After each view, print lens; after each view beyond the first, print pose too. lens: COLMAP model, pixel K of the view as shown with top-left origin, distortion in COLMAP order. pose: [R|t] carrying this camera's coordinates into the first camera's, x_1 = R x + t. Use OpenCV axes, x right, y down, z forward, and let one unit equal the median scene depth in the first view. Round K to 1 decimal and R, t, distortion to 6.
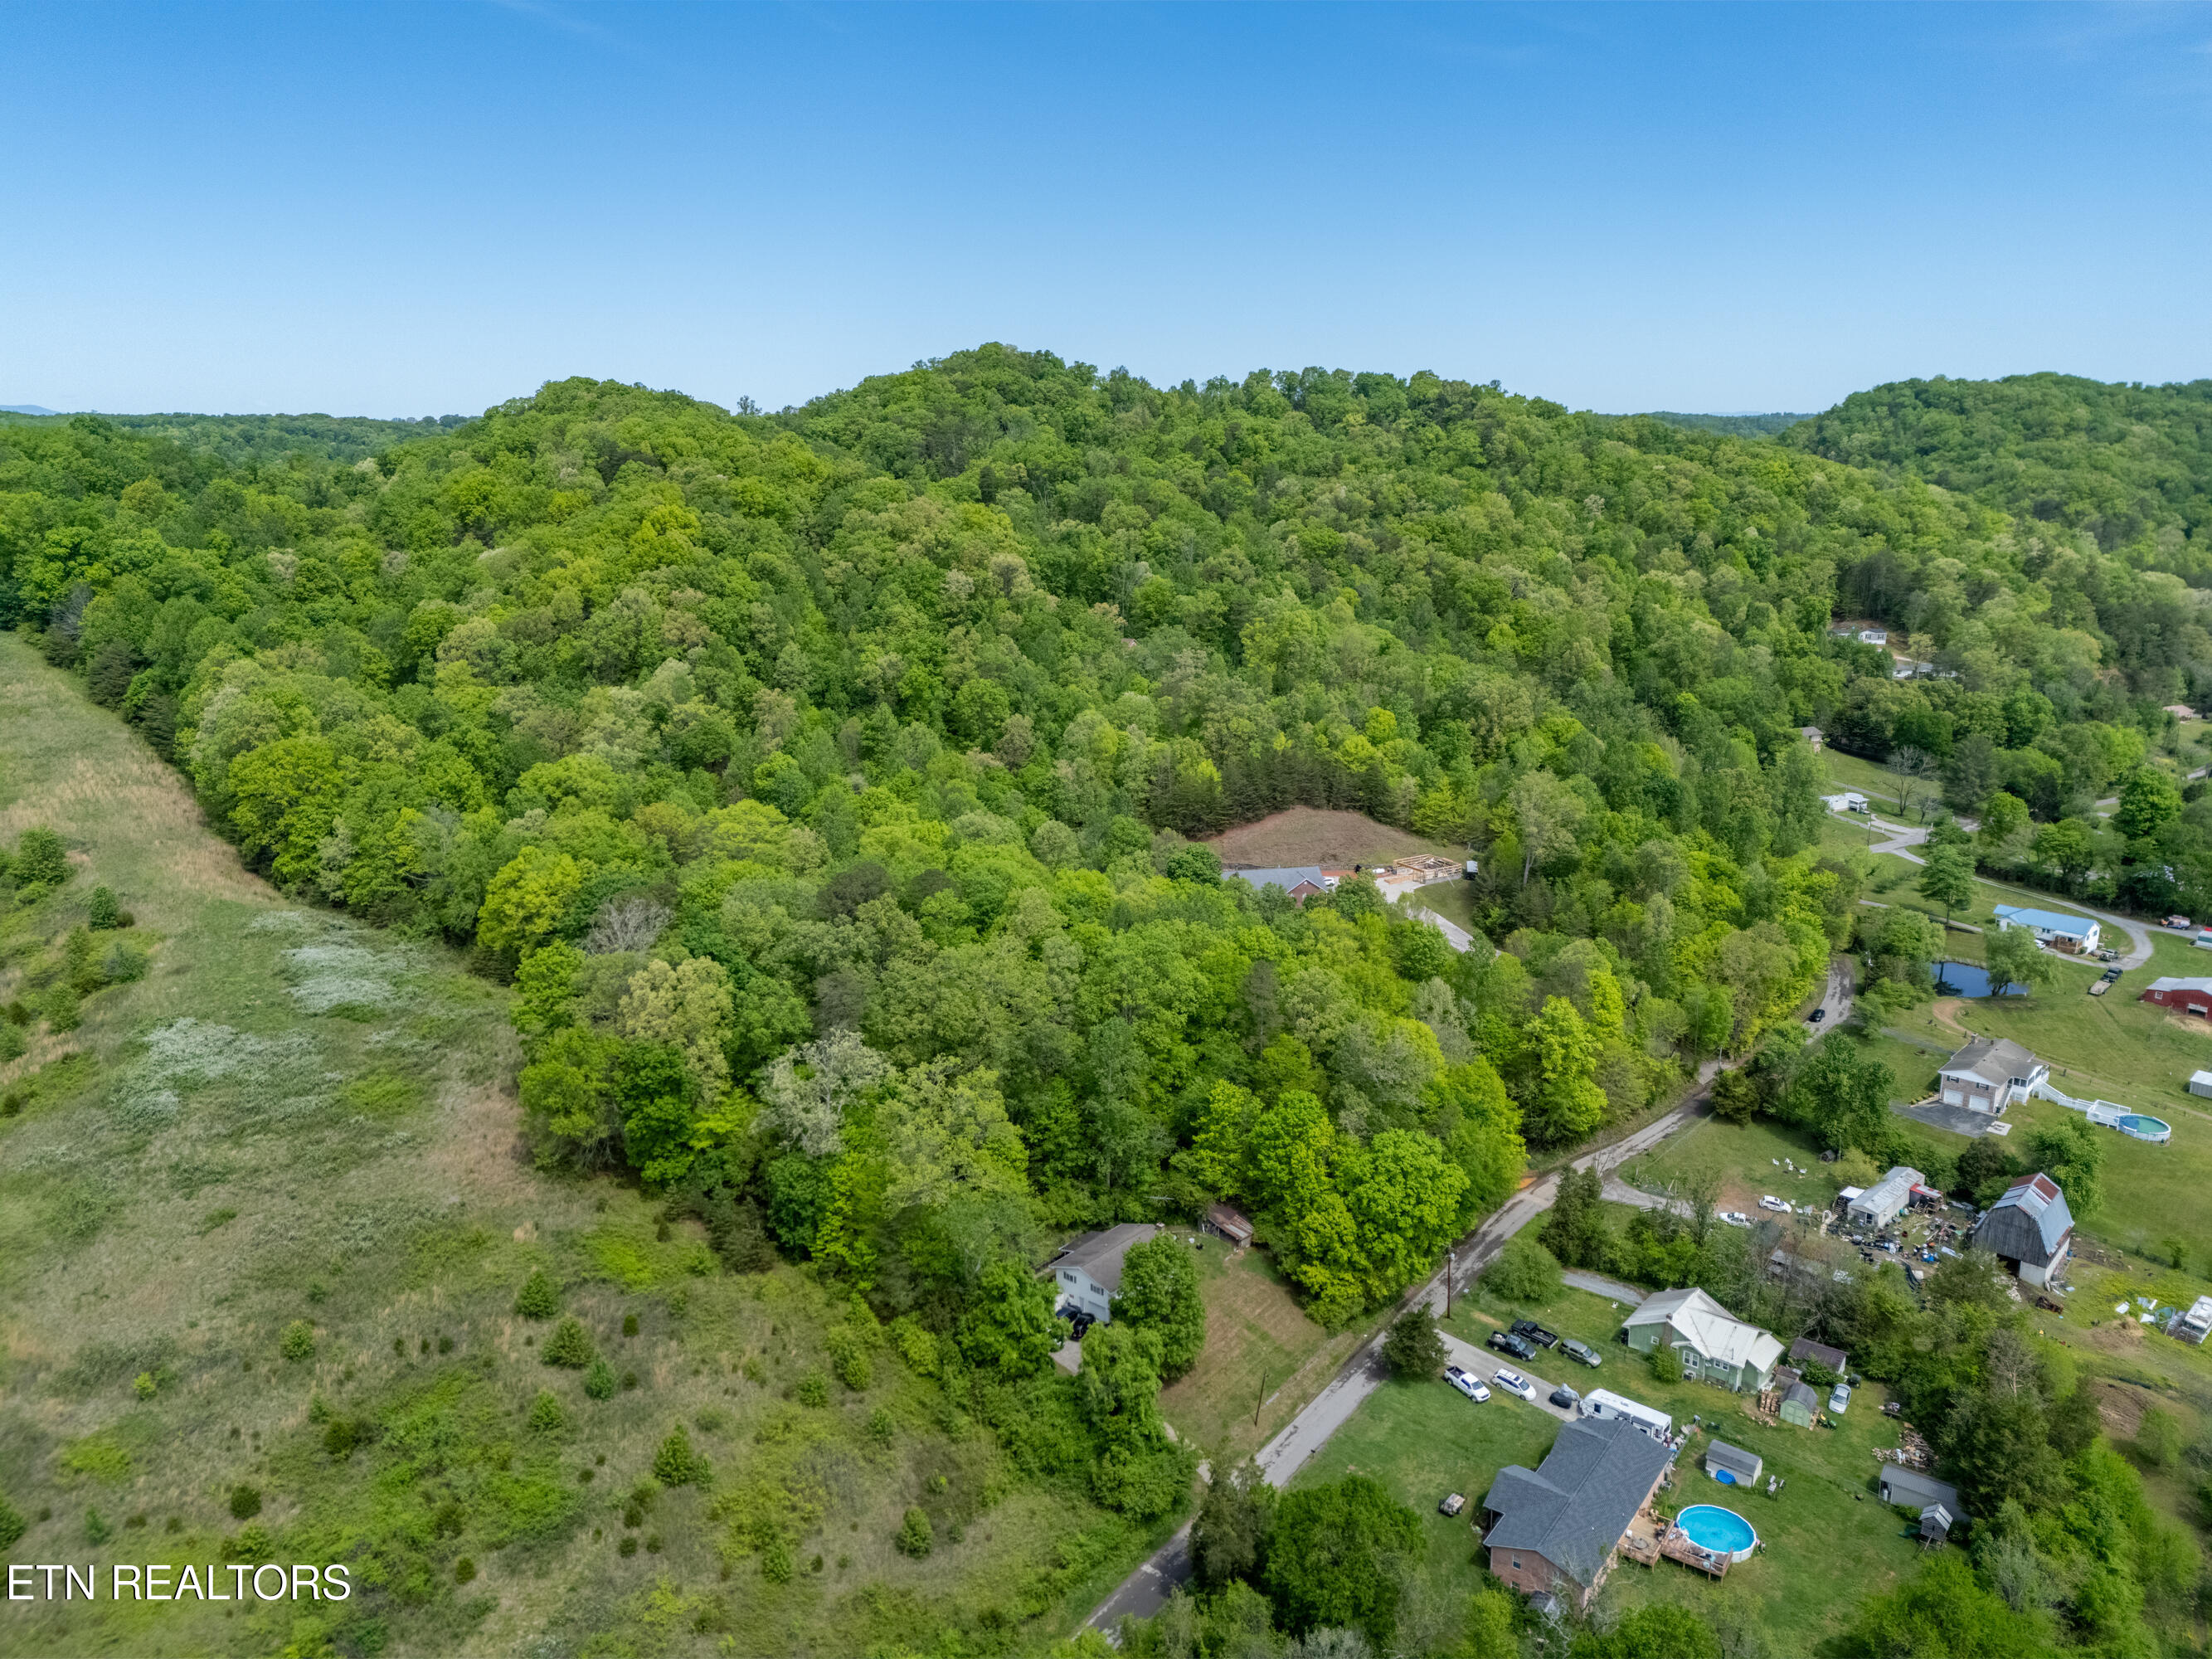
lens RADIAL K [[1621.8, 0, 1102.4], [0, 1621.8, 830.6], [0, 0, 1]] dist [0.065211, -0.068130]
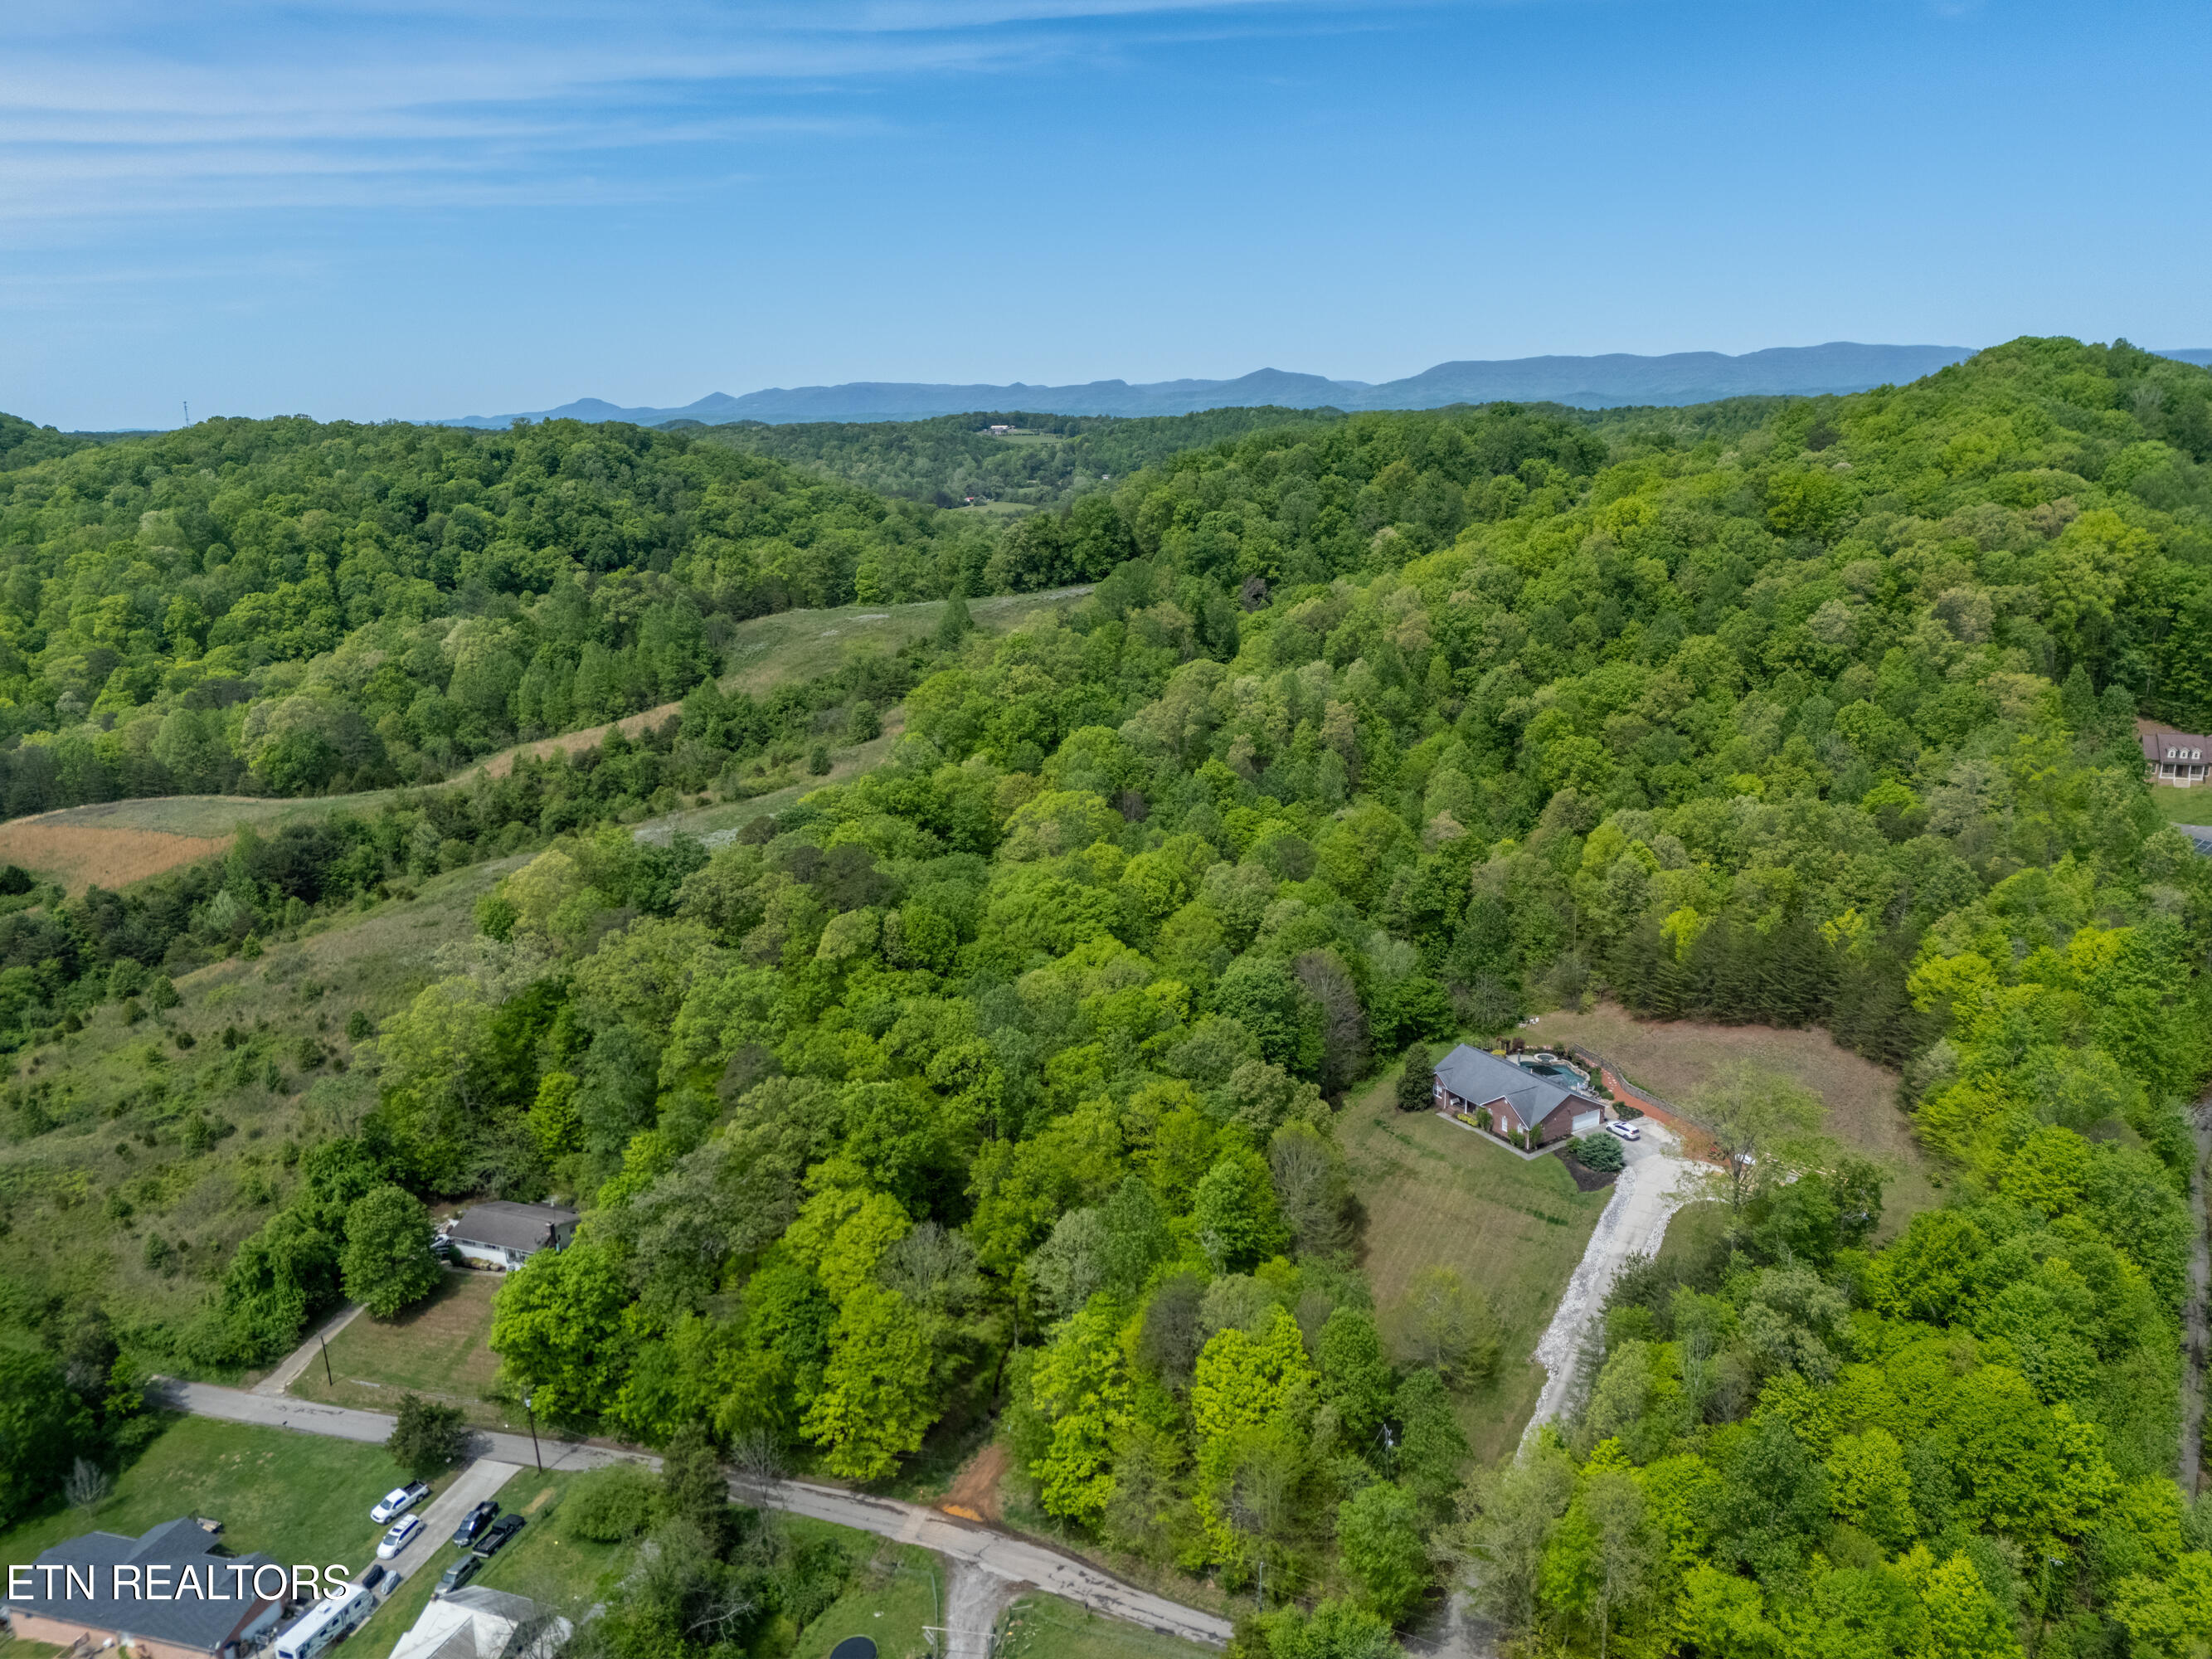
lens RADIAL K [[1621.8, 0, 1101.6], [0, 1621.8, 823.1], [0, 0, 1]] dist [0.065211, -0.068130]
pose [[0.322776, 0.226181, -0.919053, 0.583774], [-0.208803, 0.964119, 0.163939, -0.134538], [0.923156, 0.138985, 0.358422, 0.515105]]
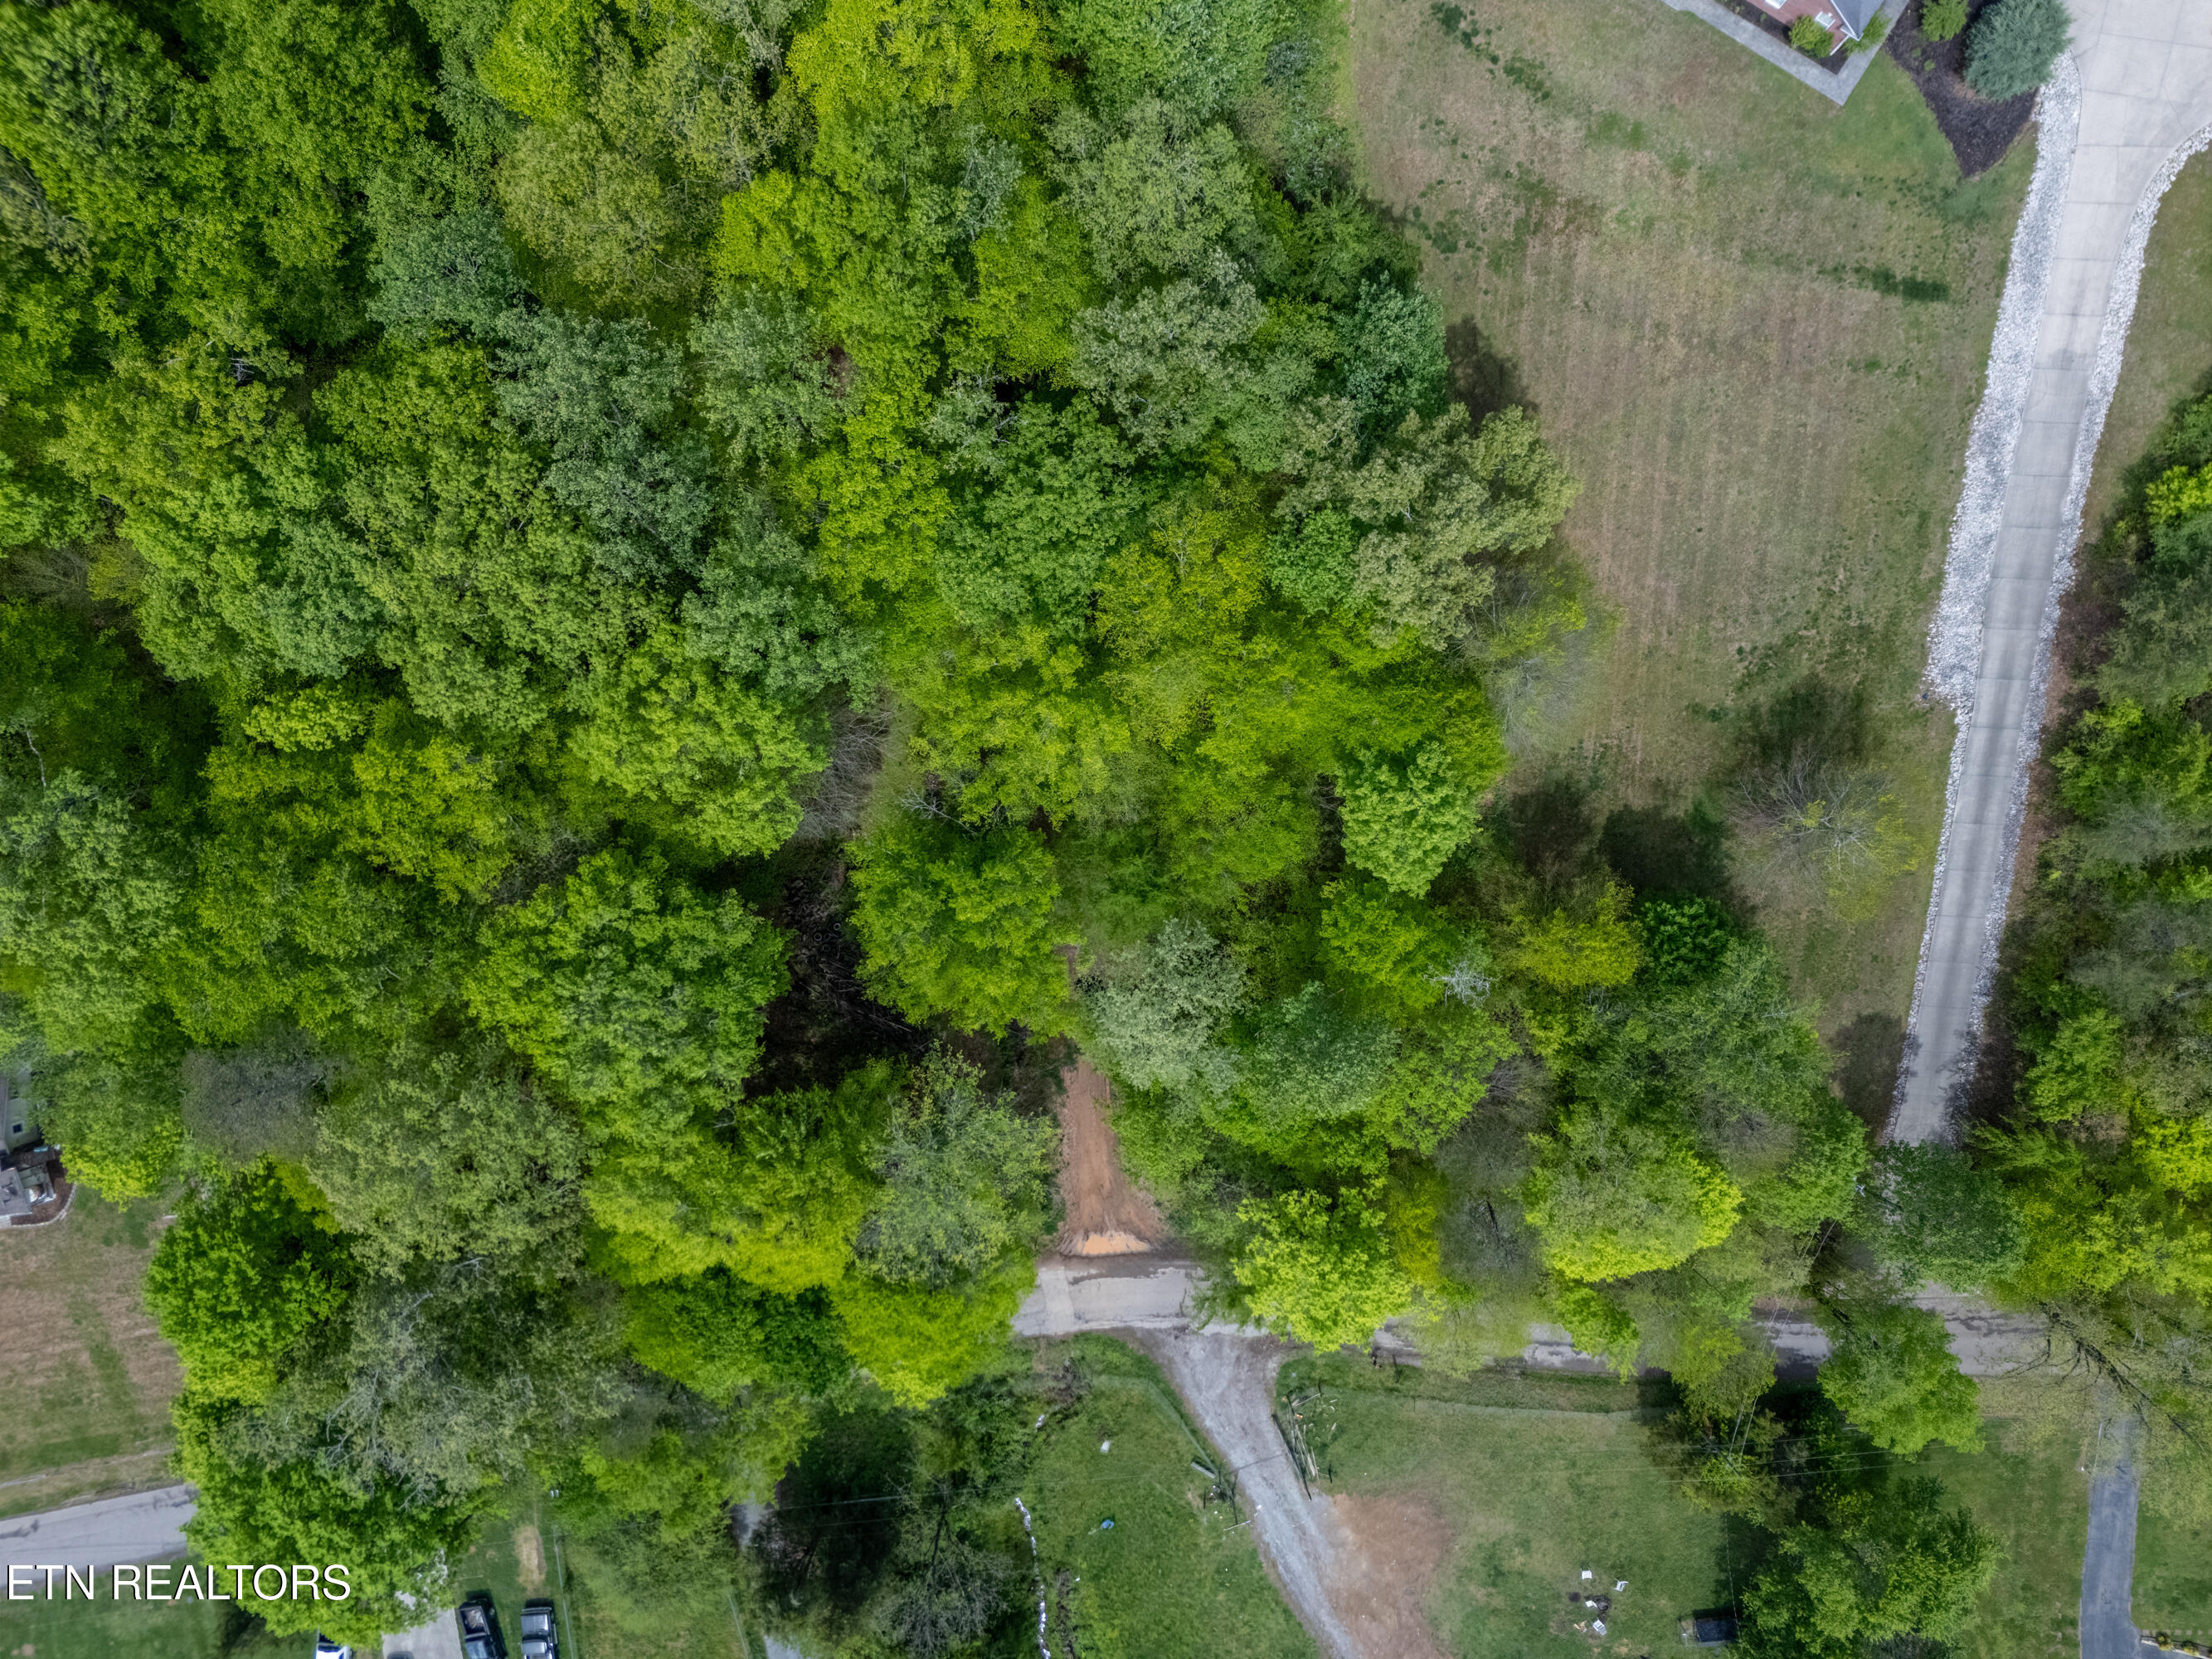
lens RADIAL K [[1621.8, 0, 1096.4], [0, 1621.8, 835.7], [0, 0, 1]] dist [0.065211, -0.068130]
pose [[0.736177, 0.676438, 0.021793, 0.116078], [-0.160293, 0.142984, 0.976658, -0.170707], [0.657532, -0.722487, 0.213690, 0.665028]]
